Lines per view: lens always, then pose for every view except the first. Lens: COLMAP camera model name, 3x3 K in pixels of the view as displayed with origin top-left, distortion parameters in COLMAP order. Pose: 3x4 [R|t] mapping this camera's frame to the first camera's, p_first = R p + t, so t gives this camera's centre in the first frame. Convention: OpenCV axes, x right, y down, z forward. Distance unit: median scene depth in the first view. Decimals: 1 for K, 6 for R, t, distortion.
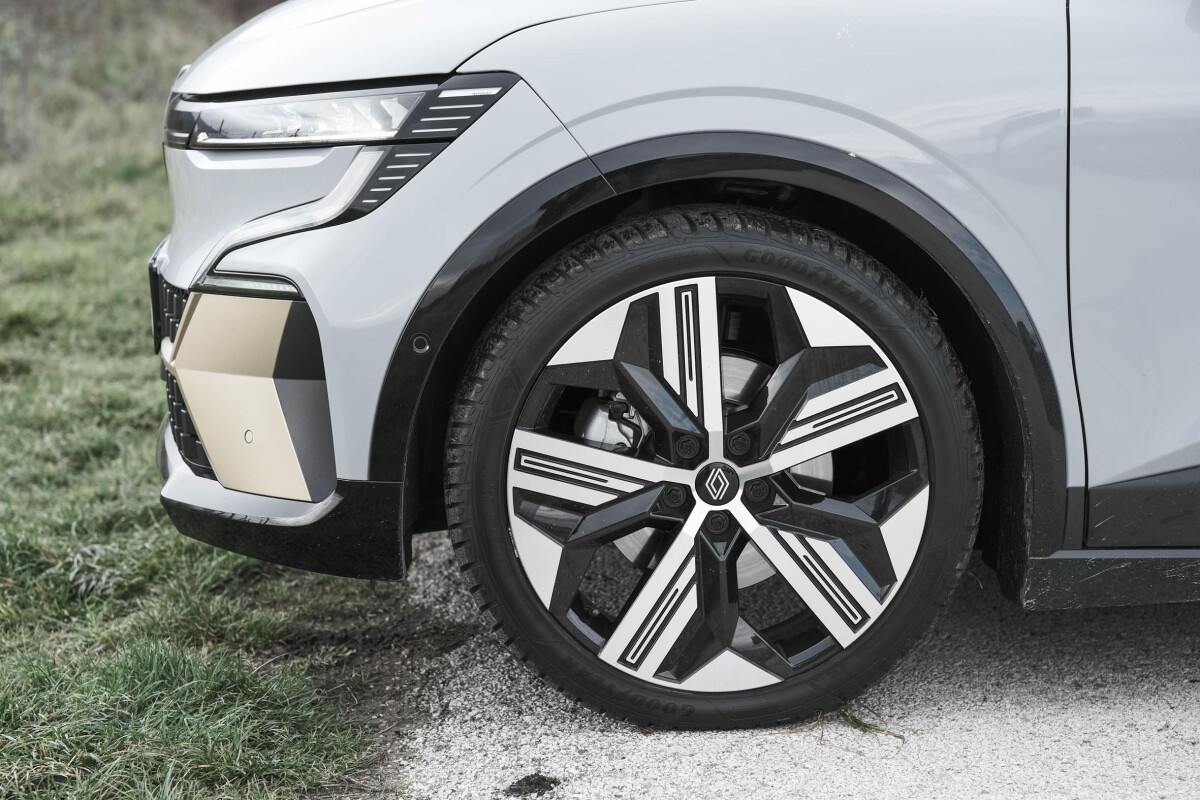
lens RADIAL K [[2727.6, 0, 601.1], [0, 2727.6, 364.3], [0, 0, 1]] dist [0.056343, 0.331796]
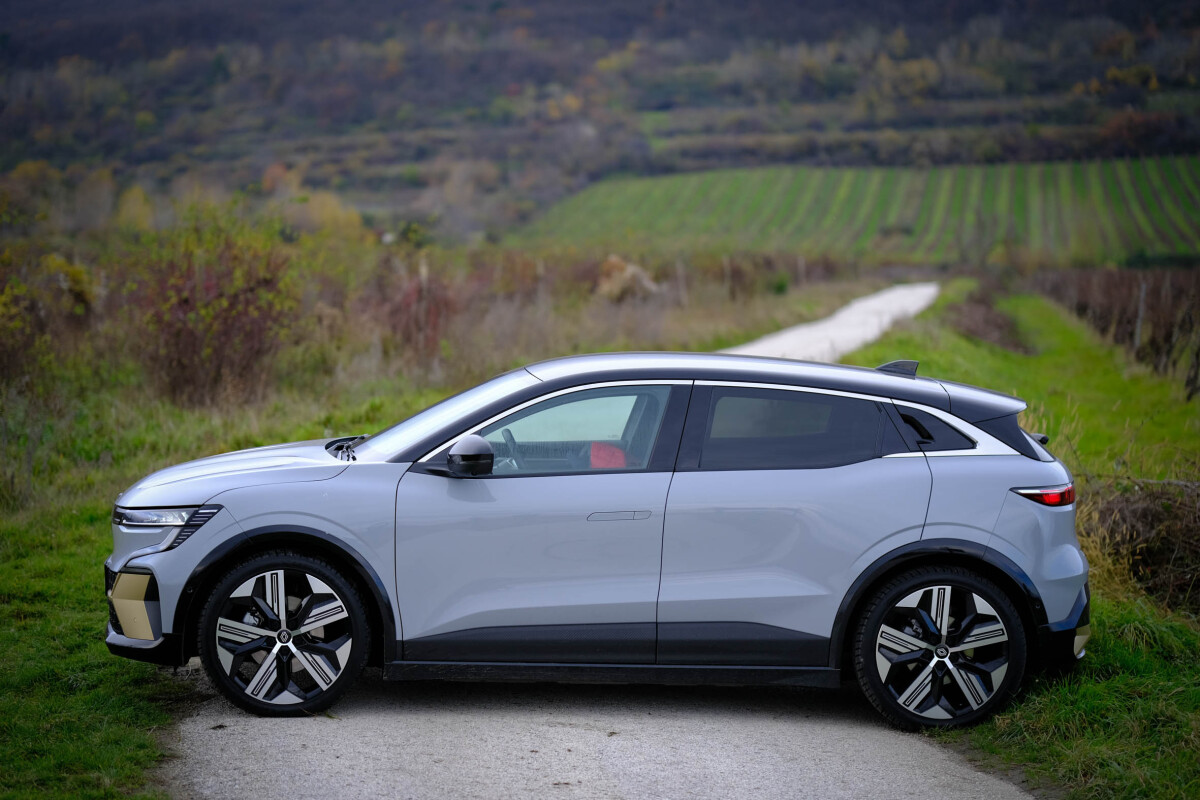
lens RADIAL K [[2921.8, 0, 576.9], [0, 2921.8, 400.9], [0, 0, 1]] dist [0.088332, -0.032140]
pose [[0.999775, 0.021129, -0.002003, 0.377036], [-0.021223, 0.994387, -0.103658, 0.114916], [-0.000198, 0.103678, 0.994611, -2.352473]]
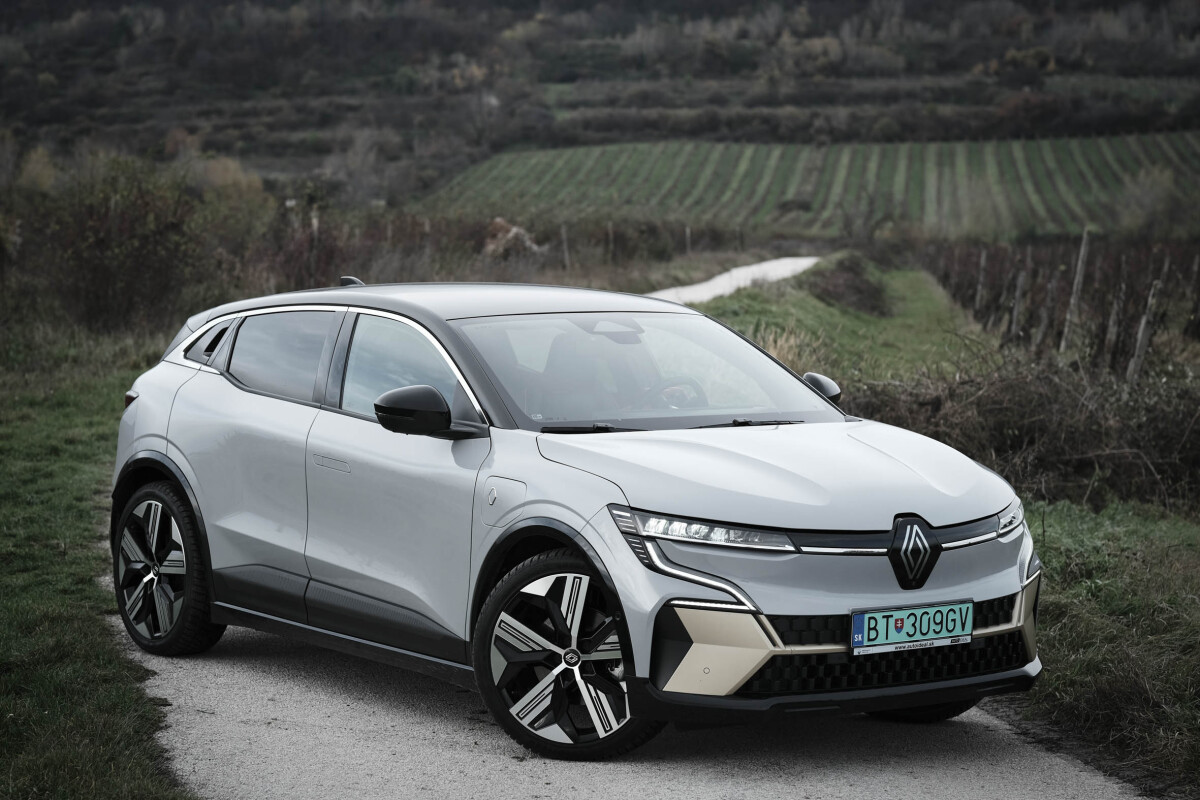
lens RADIAL K [[2964.0, 0, 598.7], [0, 2964.0, 402.3], [0, 0, 1]] dist [0.067734, 0.163061]
pose [[0.998613, 0.036783, 0.037666, 0.503889], [-0.033025, 0.994837, -0.095958, 0.379513], [-0.041001, 0.094581, 0.994672, -3.668104]]
